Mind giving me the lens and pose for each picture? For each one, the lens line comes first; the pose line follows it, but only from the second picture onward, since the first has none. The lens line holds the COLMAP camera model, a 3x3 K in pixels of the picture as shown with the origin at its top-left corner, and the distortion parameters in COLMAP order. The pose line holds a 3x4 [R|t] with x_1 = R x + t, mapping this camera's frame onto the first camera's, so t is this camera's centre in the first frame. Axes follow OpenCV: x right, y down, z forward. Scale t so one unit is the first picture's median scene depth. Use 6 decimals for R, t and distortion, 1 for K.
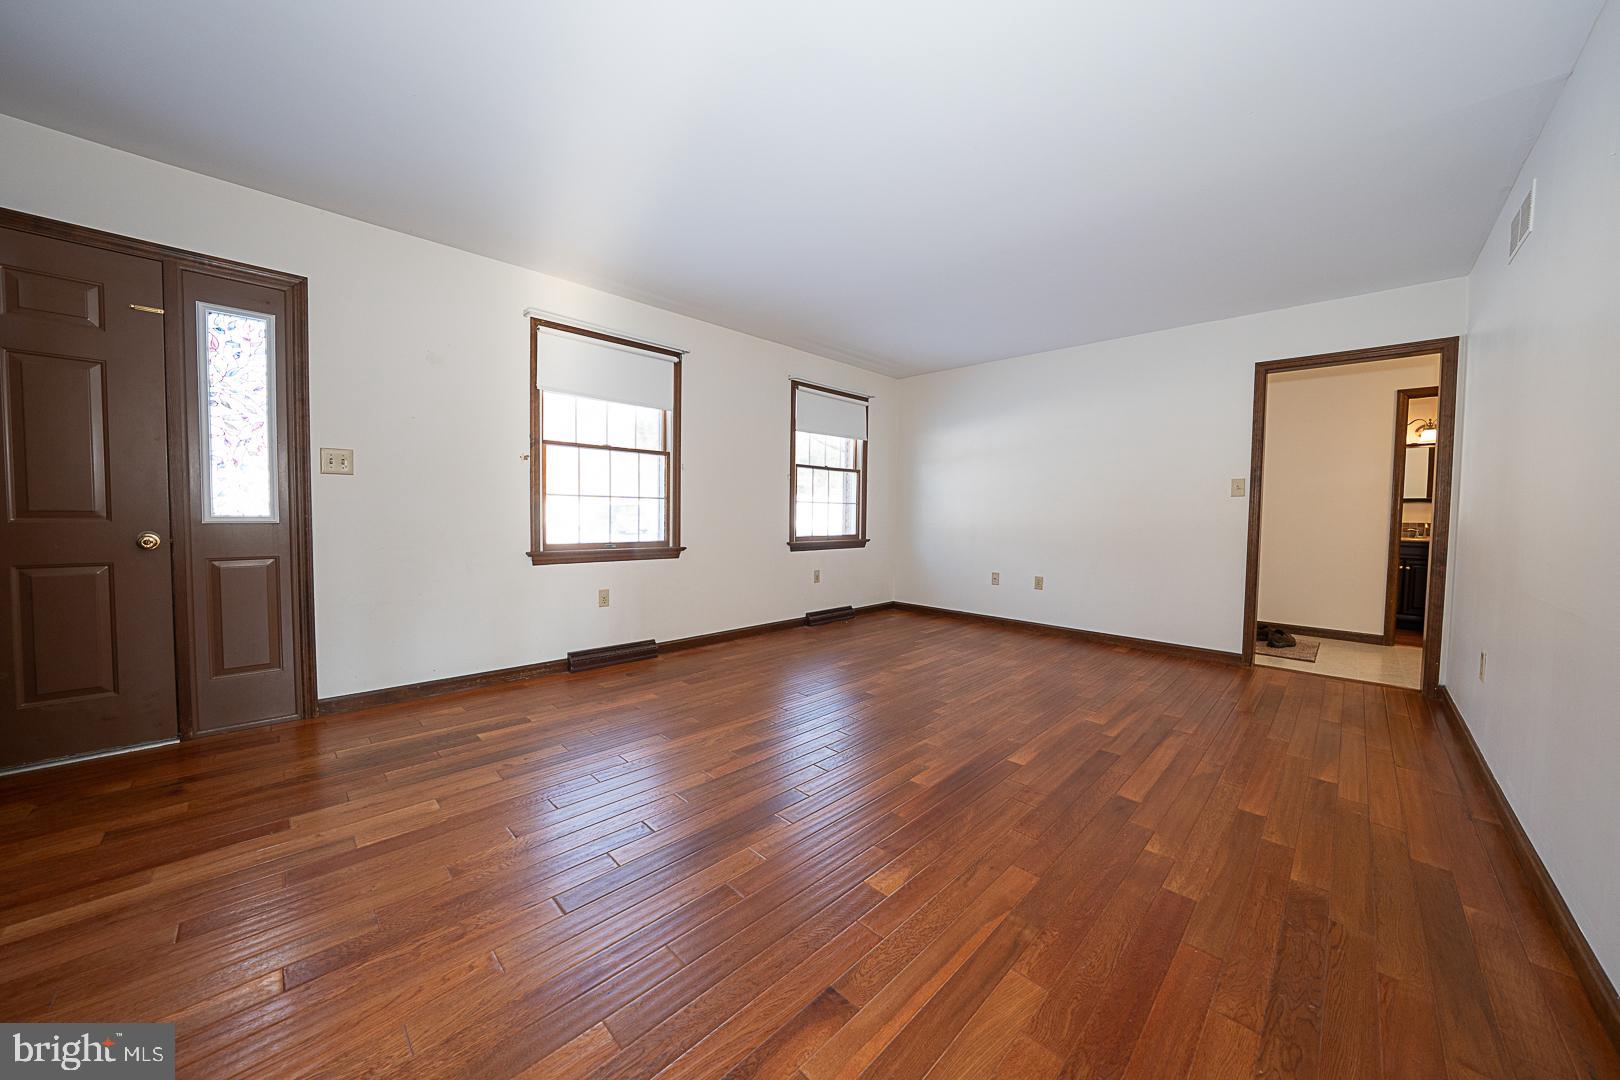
lens RADIAL K [[558.6, 0, 802.5], [0, 558.6, 540.4], [0, 0, 1]] dist [-0.019891, 0.003250]
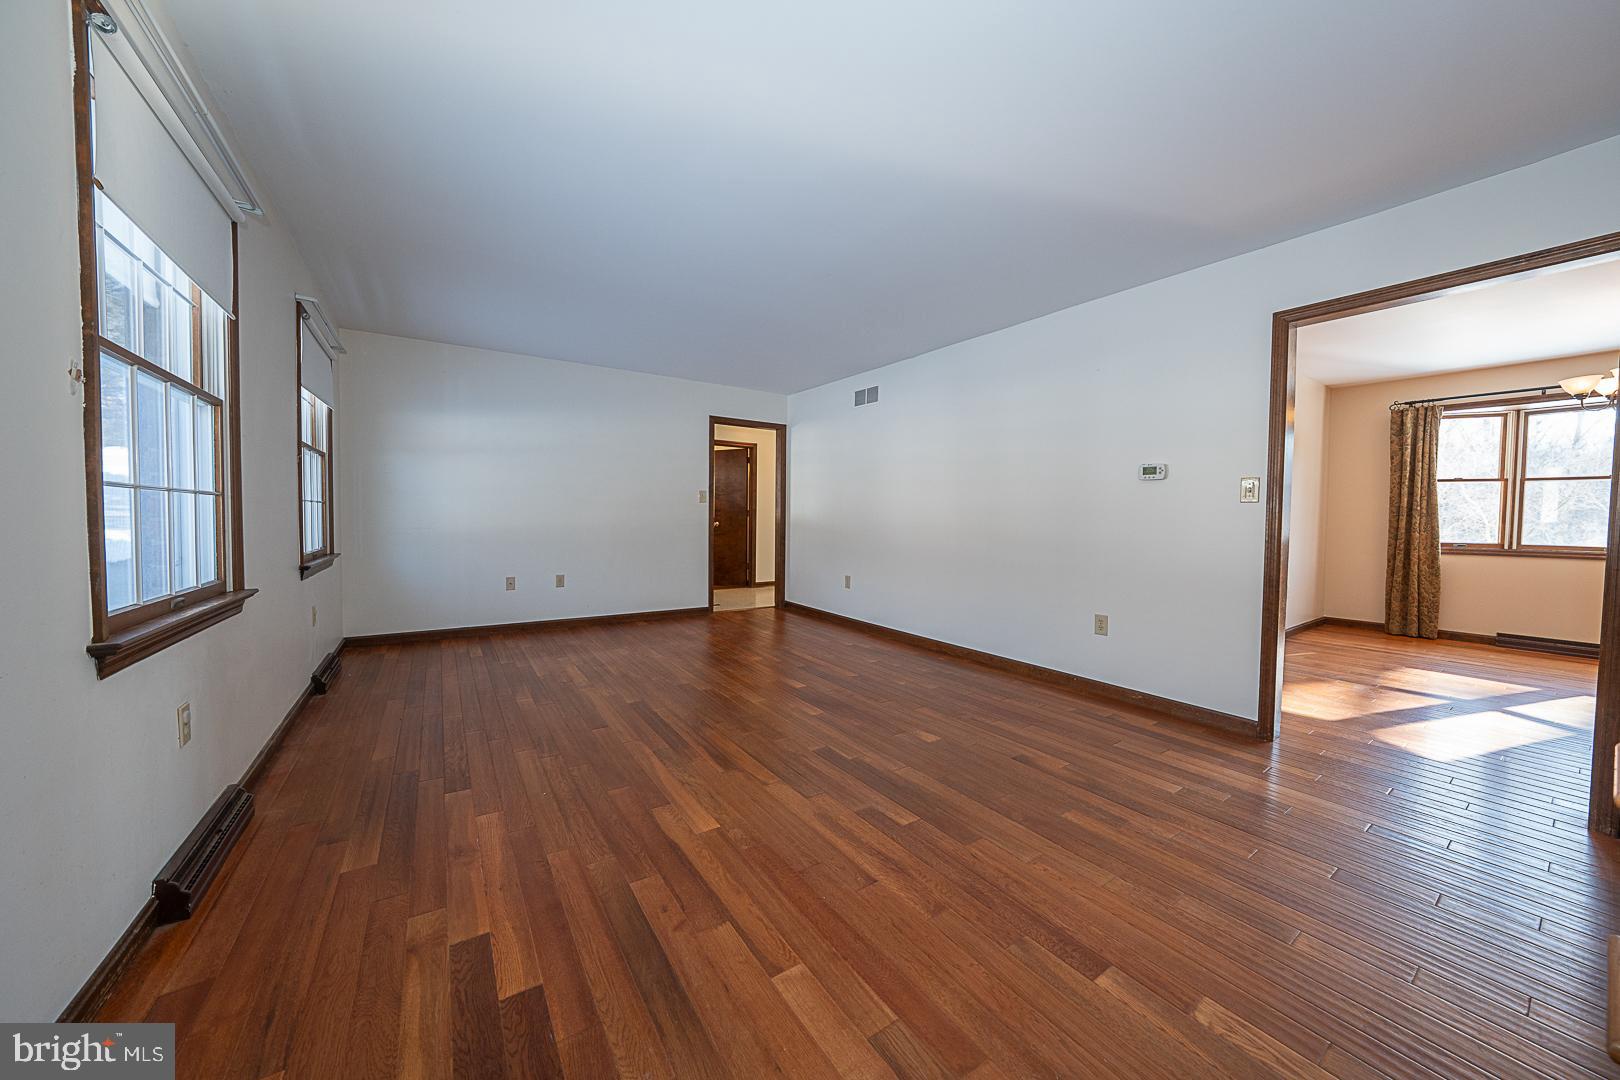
lens RADIAL K [[558.6, 0, 818.0], [0, 558.6, 537.0], [0, 0, 1]] dist [-0.019891, 0.003250]
pose [[0.180359, -0.049642, 0.982347, -0.764187], [0.042804, 0.998176, 0.042583, -0.044045], [-0.982669, 0.034368, 0.182155, 0.488626]]
